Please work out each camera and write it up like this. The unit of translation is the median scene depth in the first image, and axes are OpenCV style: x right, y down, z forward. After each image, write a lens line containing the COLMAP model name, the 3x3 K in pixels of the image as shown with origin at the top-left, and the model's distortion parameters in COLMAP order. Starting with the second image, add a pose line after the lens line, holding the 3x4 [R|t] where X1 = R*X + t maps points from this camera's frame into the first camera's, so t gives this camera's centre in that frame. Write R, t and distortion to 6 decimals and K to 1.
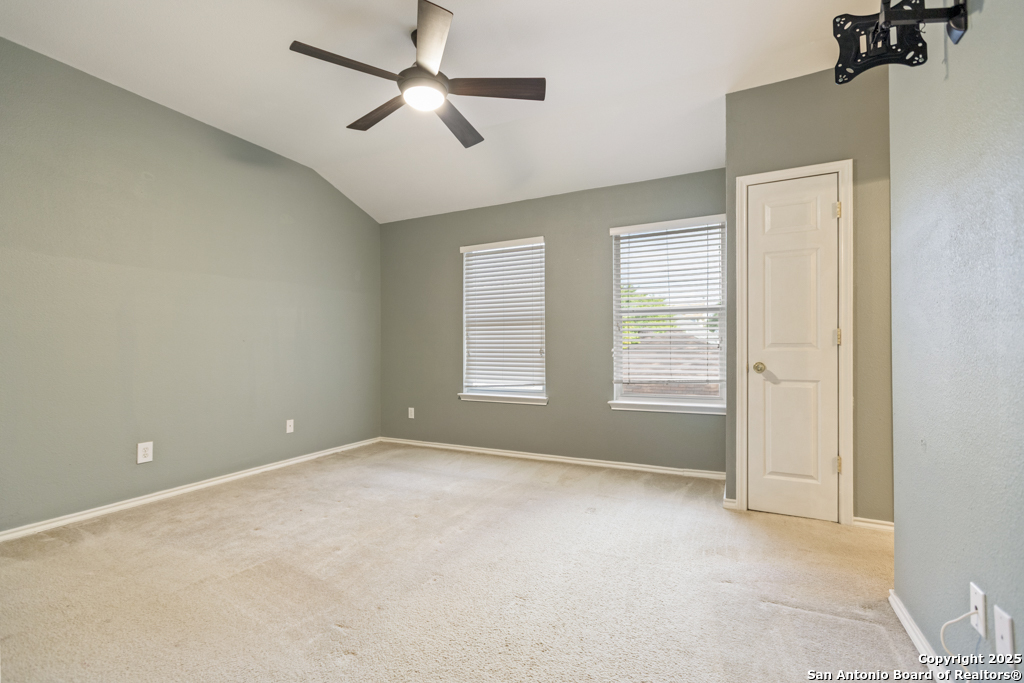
lens RADIAL K [[458.3, 0, 511.4], [0, 458.3, 342.0], [0, 0, 1]] dist [-0.001070, -0.001347]
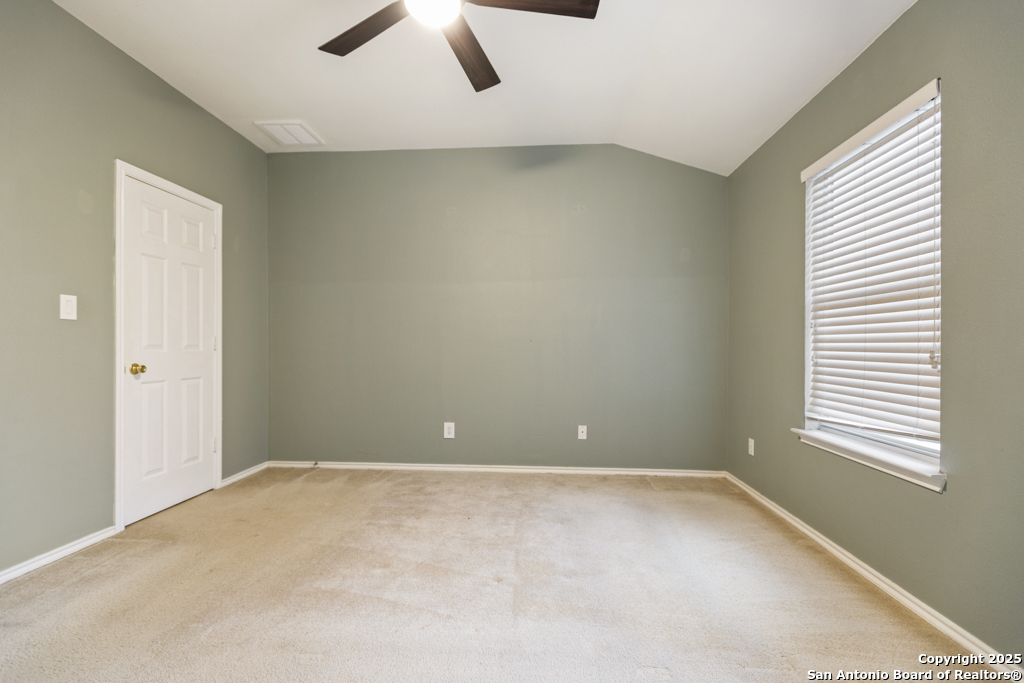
lens RADIAL K [[458.3, 0, 510.2], [0, 458.3, 345.8], [0, 0, 1]] dist [-0.001070, -0.001347]
pose [[0.366334, 0.000586, -0.930483, 0.328192], [0.007937, 0.999961, 0.003755, 0.003419], [0.930449, -0.008761, 0.366316, 0.523301]]
